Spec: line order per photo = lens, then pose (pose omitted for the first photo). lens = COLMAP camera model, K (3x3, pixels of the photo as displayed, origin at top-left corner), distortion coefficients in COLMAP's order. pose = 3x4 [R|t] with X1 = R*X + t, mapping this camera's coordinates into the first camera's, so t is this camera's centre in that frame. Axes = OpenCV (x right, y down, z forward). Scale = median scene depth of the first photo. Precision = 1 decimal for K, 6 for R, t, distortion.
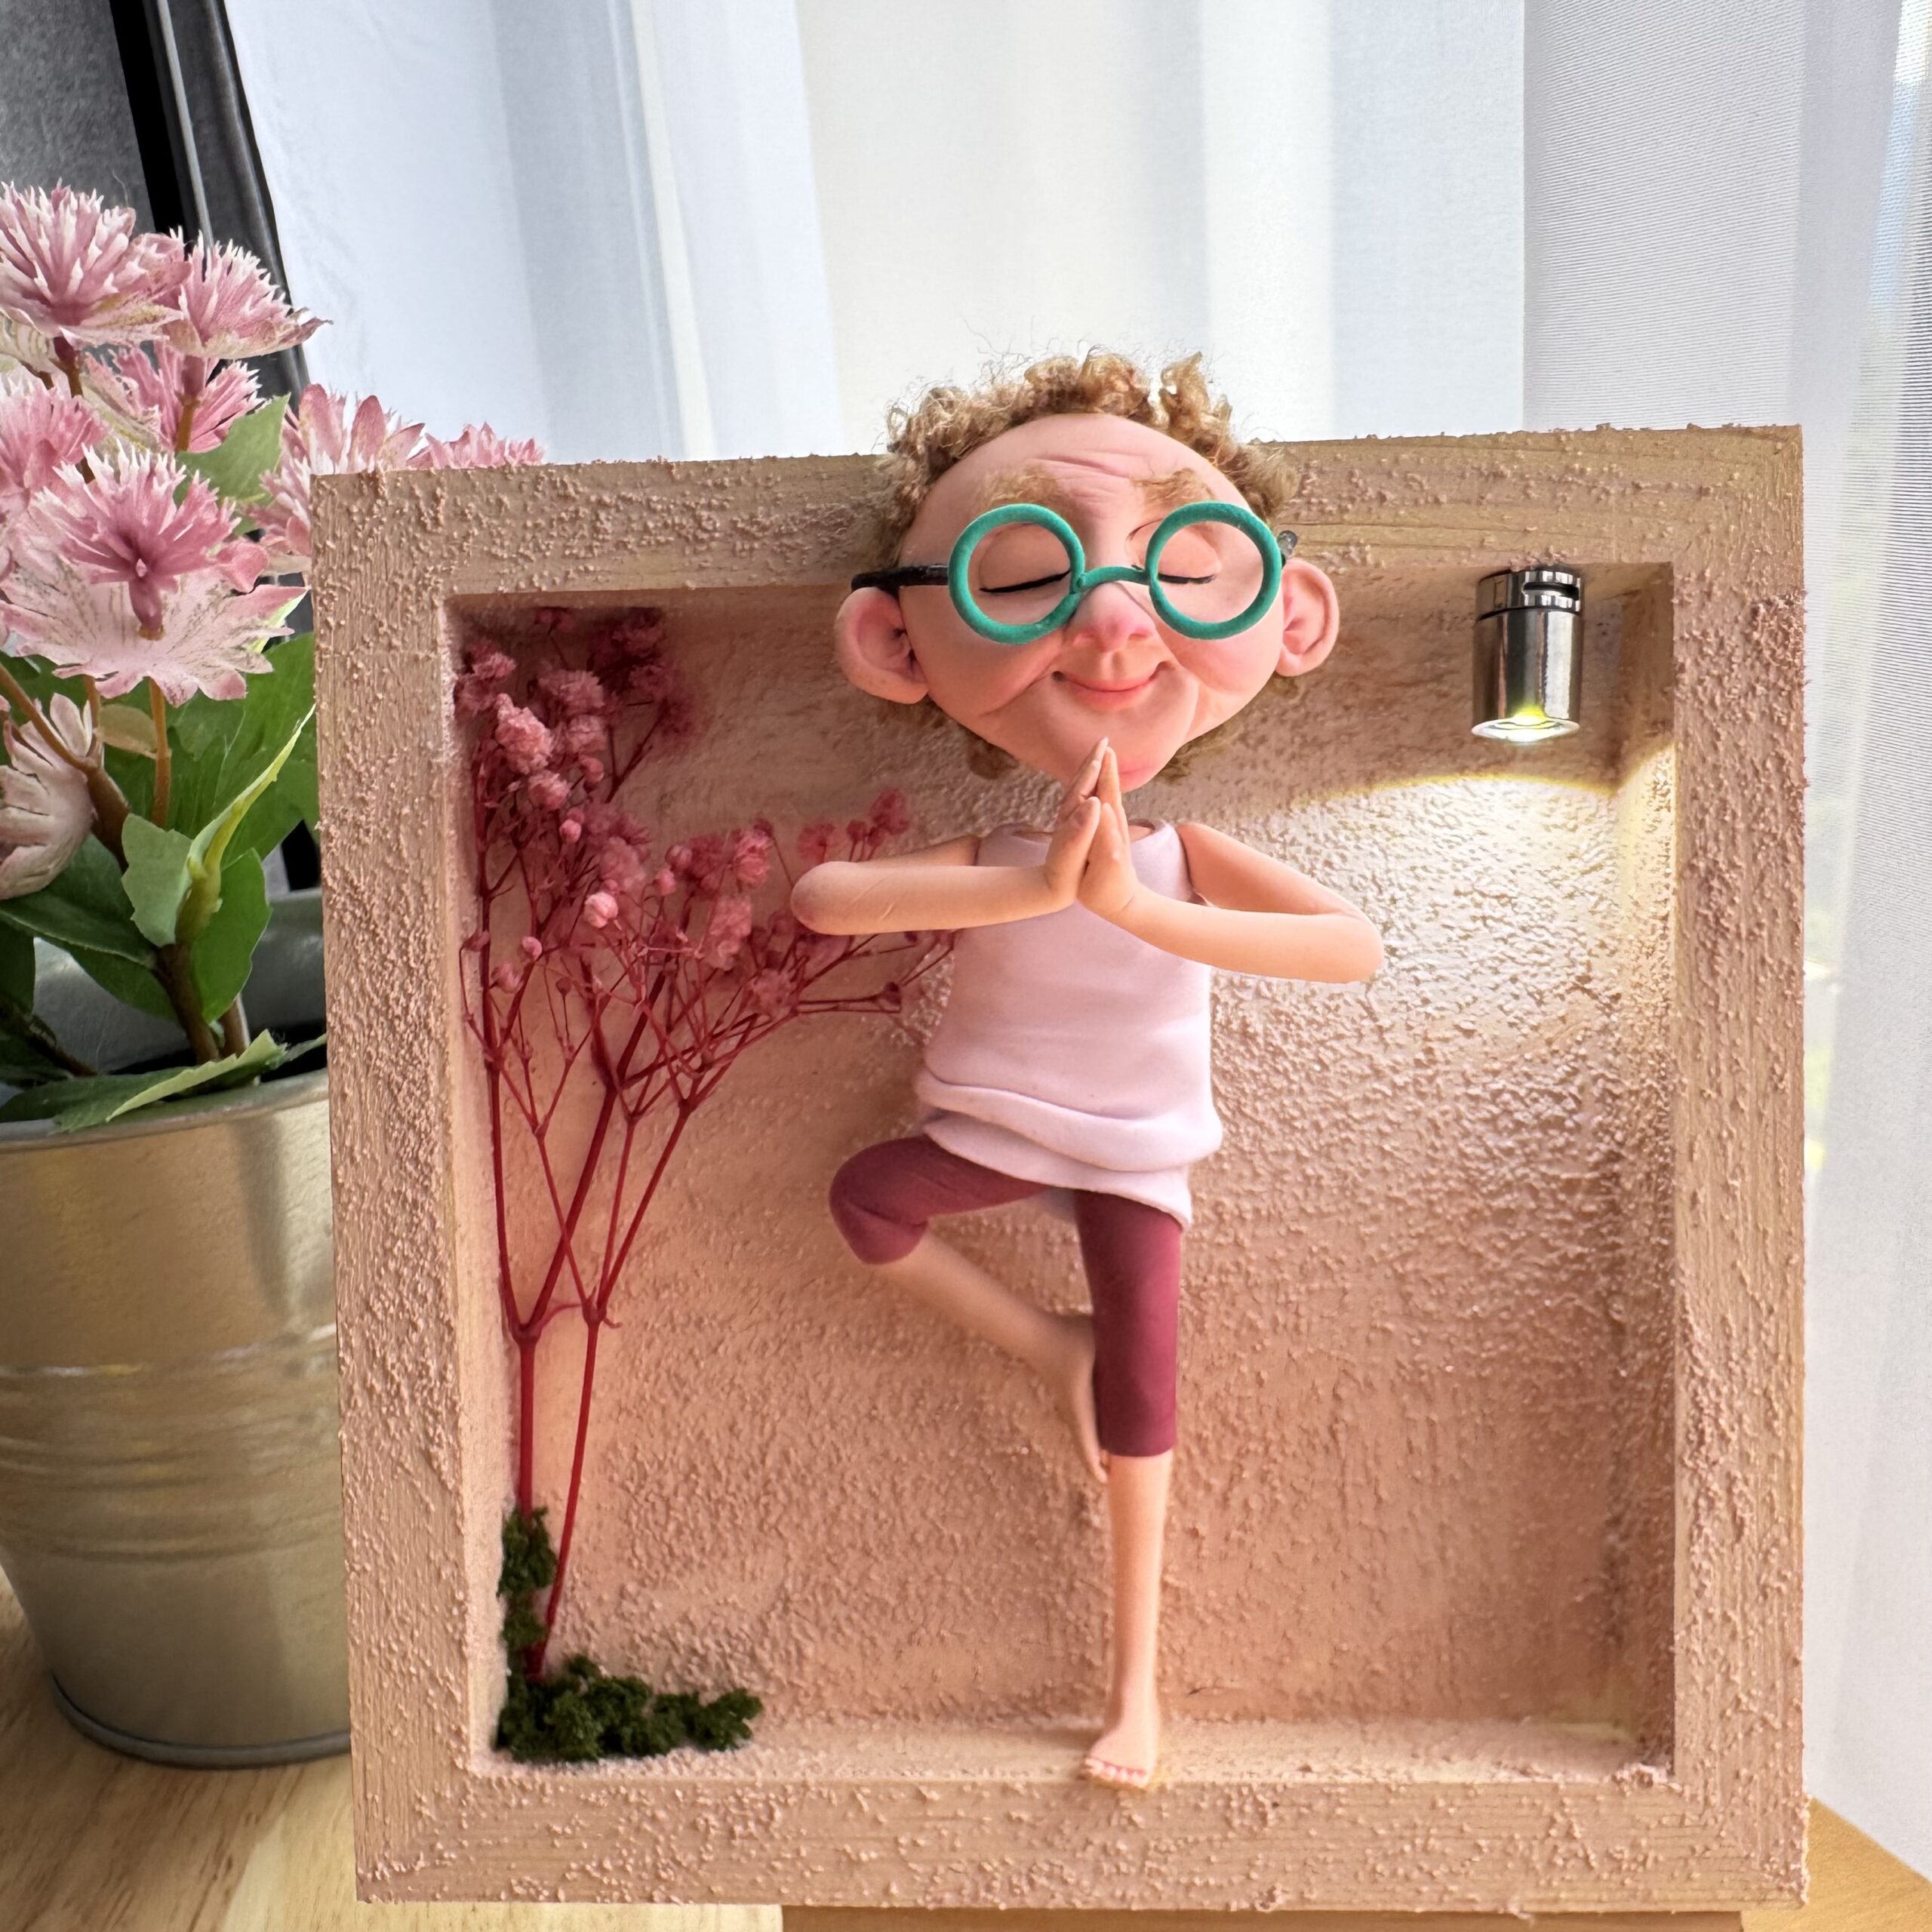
lens RADIAL K [[1843.9, 0, 969.6], [0, 1843.9, 1162.7], [0, 0, 1]] dist [0.001758, -0.013188]
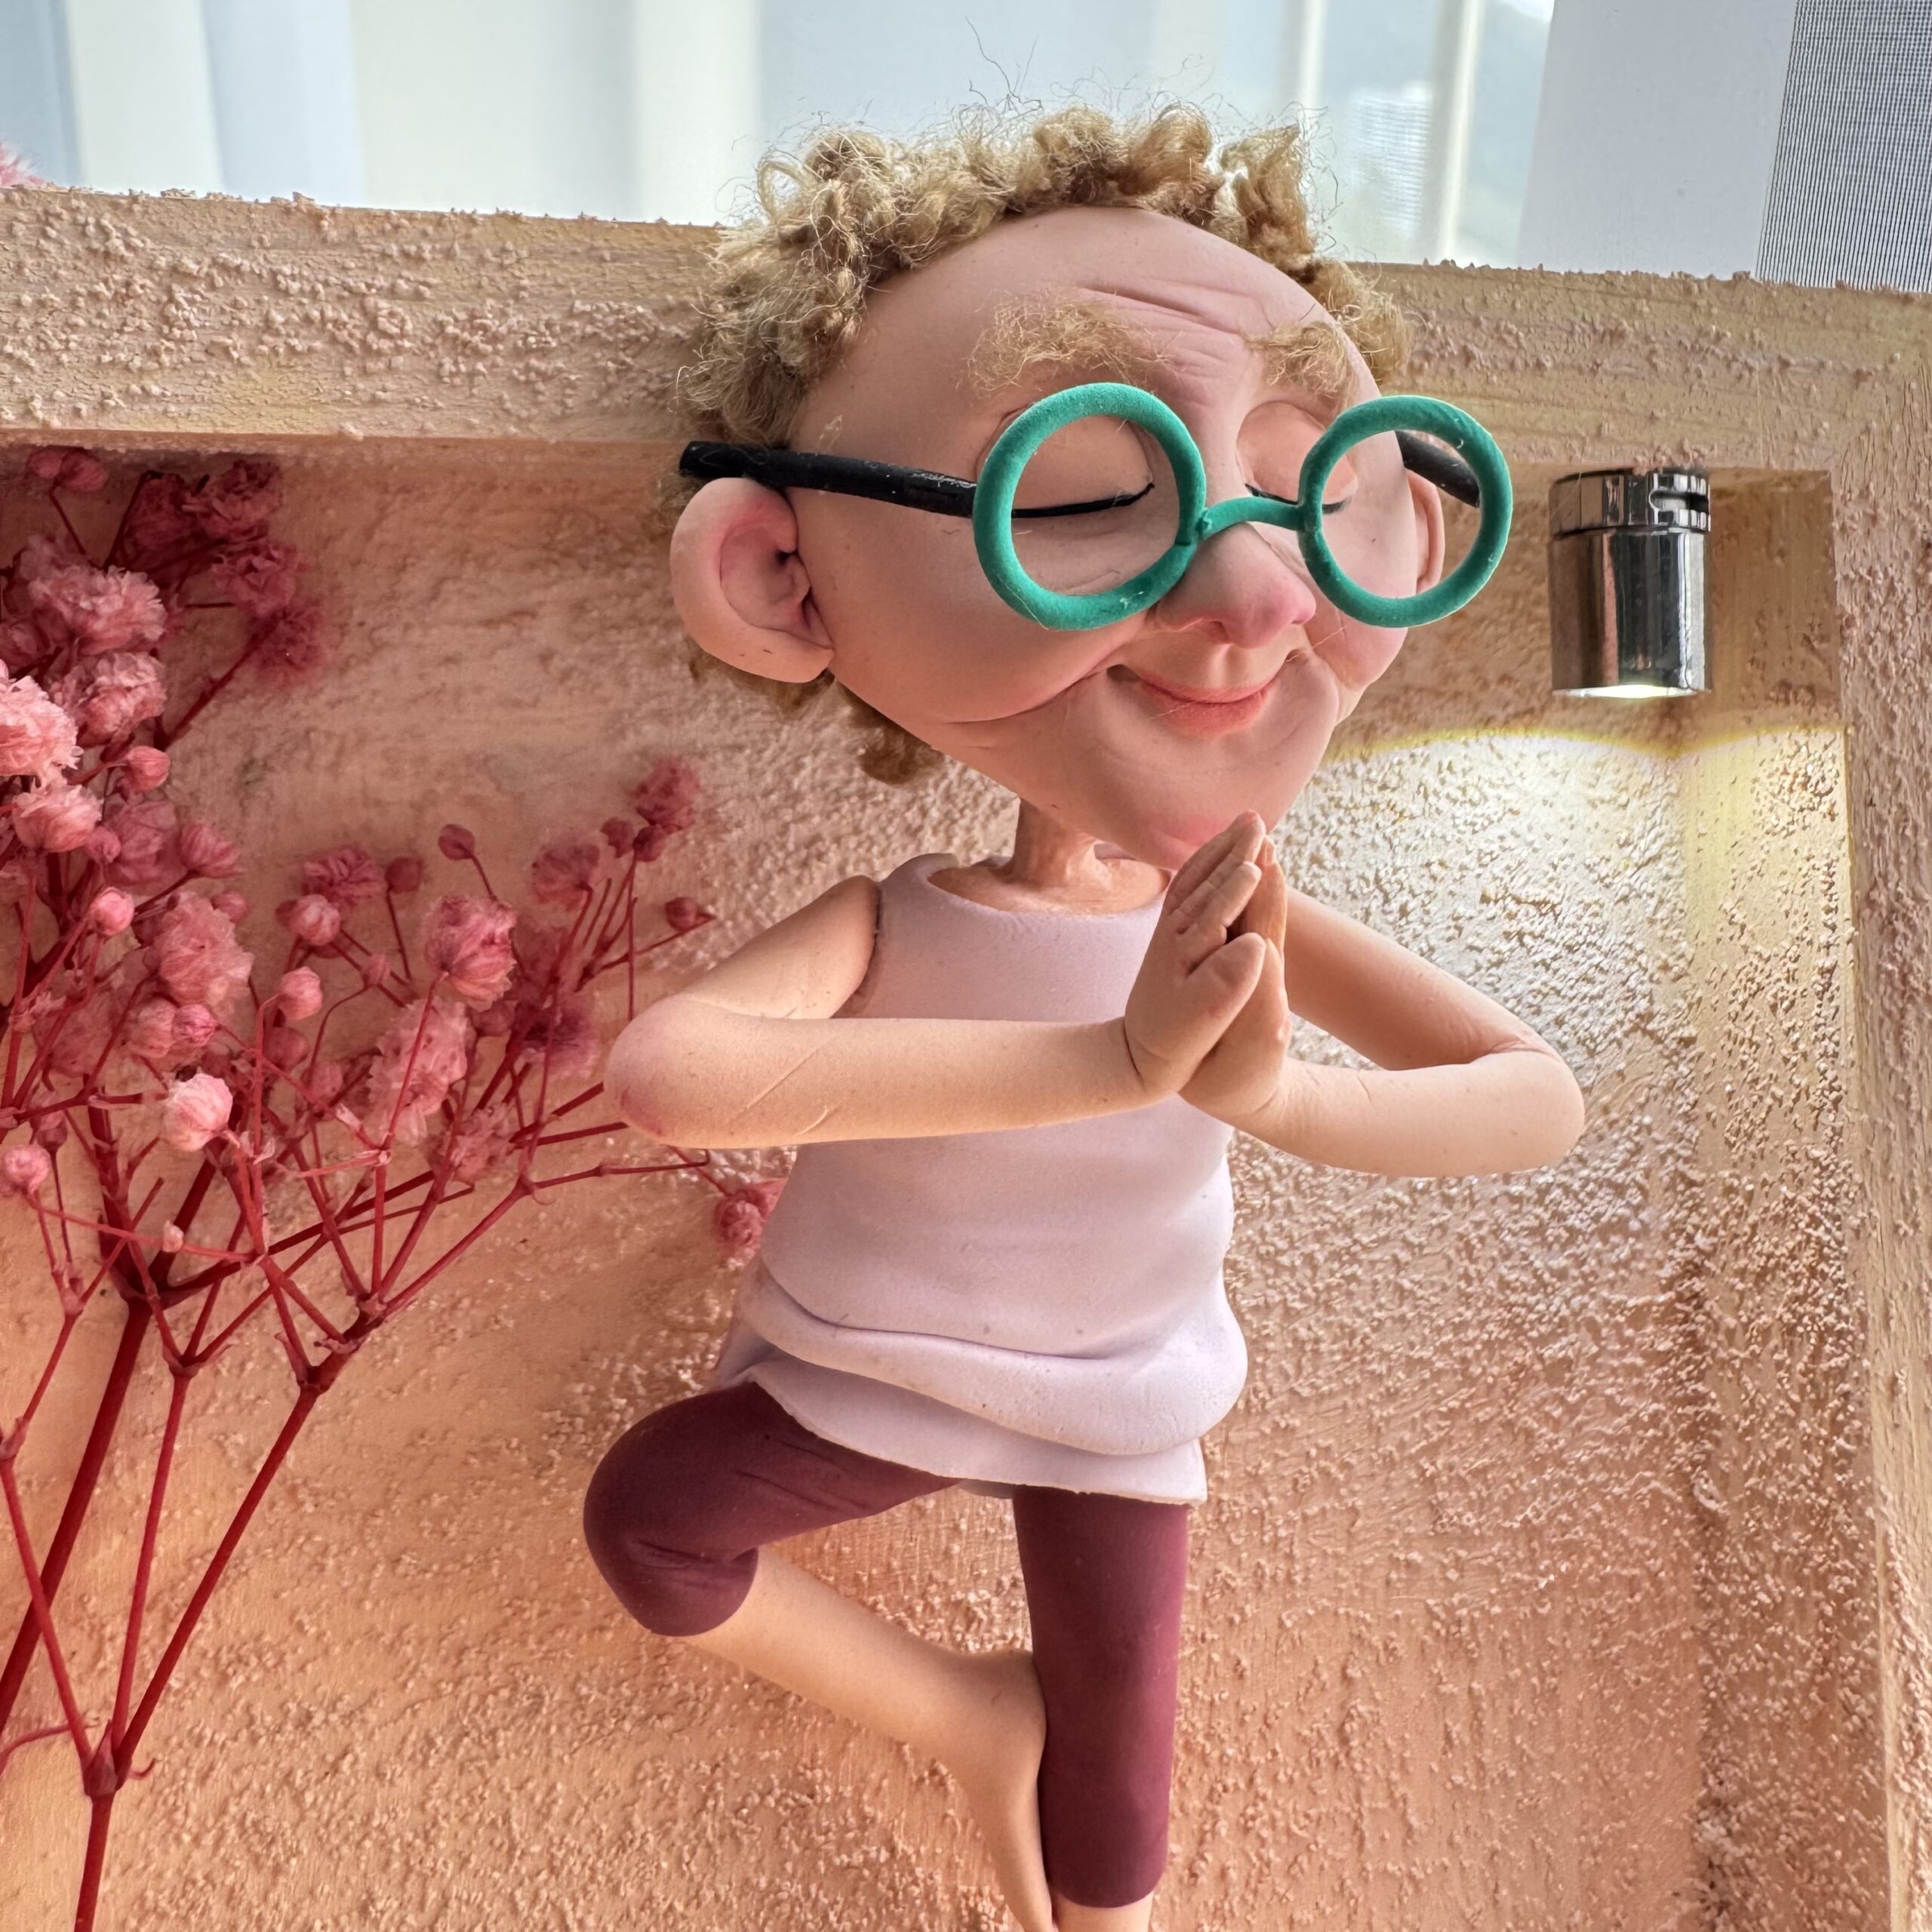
lens RADIAL K [[1860.7, 0, 962.5], [0, 1860.7, 646.2], [0, 0, 1]] dist [-0.006480, -0.002030]
pose [[0.947105, 0.009629, 0.320781, -0.154637], [0.019360, 0.996015, -0.087058, -0.196614], [-0.320341, 0.088663, 0.943144, 0.426820]]
